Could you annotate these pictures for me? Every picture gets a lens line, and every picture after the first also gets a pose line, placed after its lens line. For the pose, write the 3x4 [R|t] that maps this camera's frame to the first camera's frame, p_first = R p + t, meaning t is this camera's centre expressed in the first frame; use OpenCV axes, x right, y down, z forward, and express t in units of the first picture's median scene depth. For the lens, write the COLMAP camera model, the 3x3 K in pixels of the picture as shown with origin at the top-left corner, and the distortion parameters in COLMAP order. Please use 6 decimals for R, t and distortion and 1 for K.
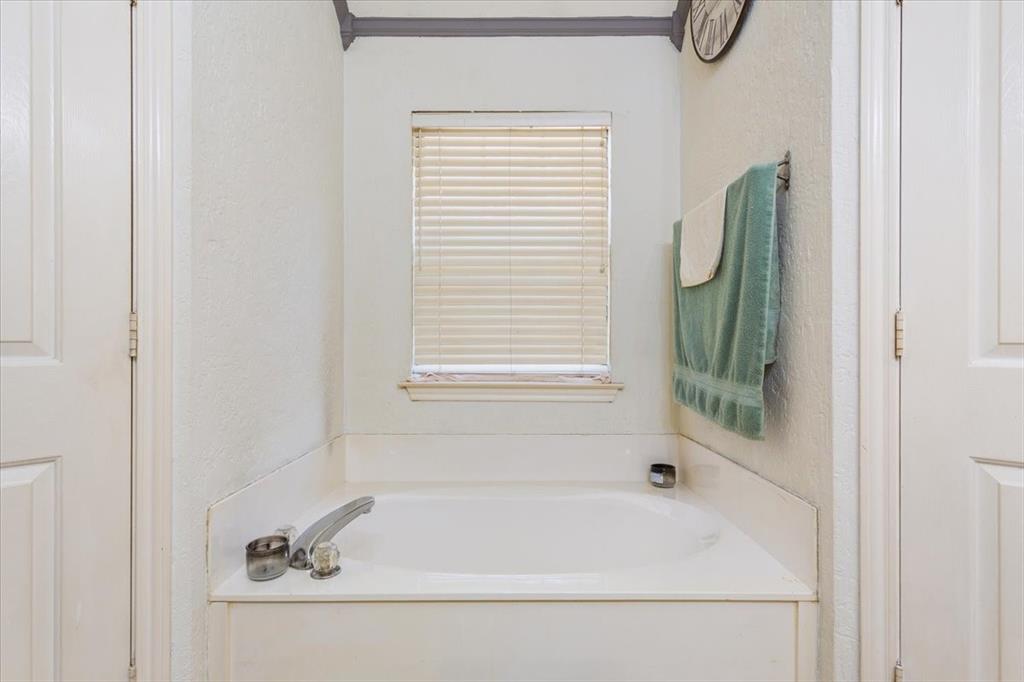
lens RADIAL K [[488.4, 0, 519.7], [0, 488.4, 344.6], [0, 0, 1]] dist [-0.000440, 0.000557]
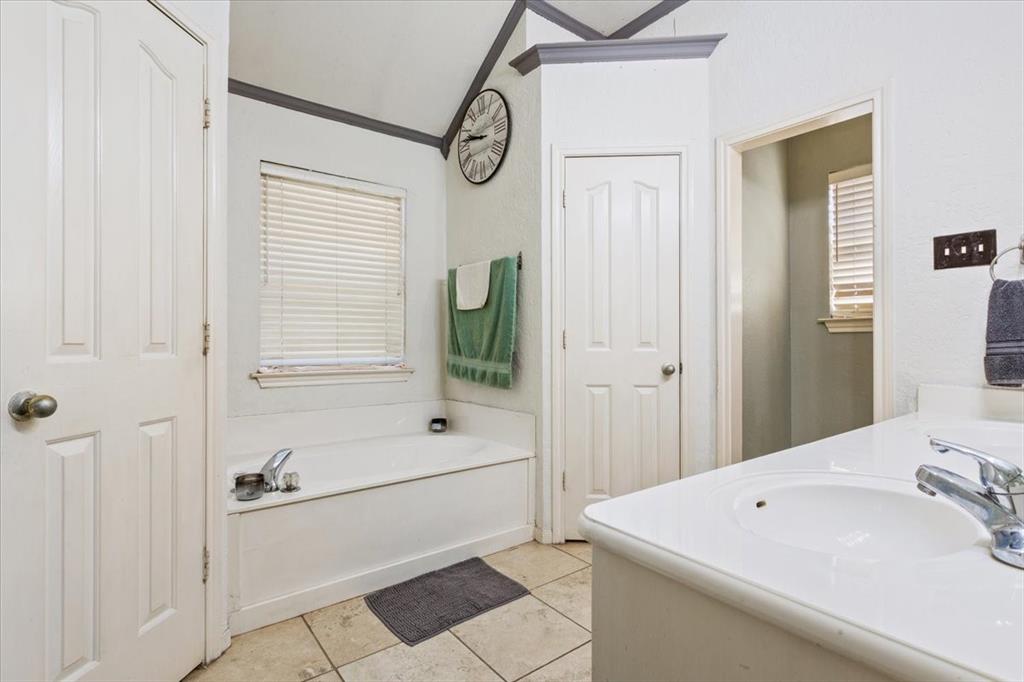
lens RADIAL K [[488.4, 0, 519.7], [0, 488.4, 344.6], [0, 0, 1]] dist [-0.000440, 0.000557]
pose [[0.790597, -0.006134, 0.612306, -0.581617], [0.002886, 0.999976, 0.006291, -0.005335], [-0.612330, -0.003206, 0.790596, -0.519503]]
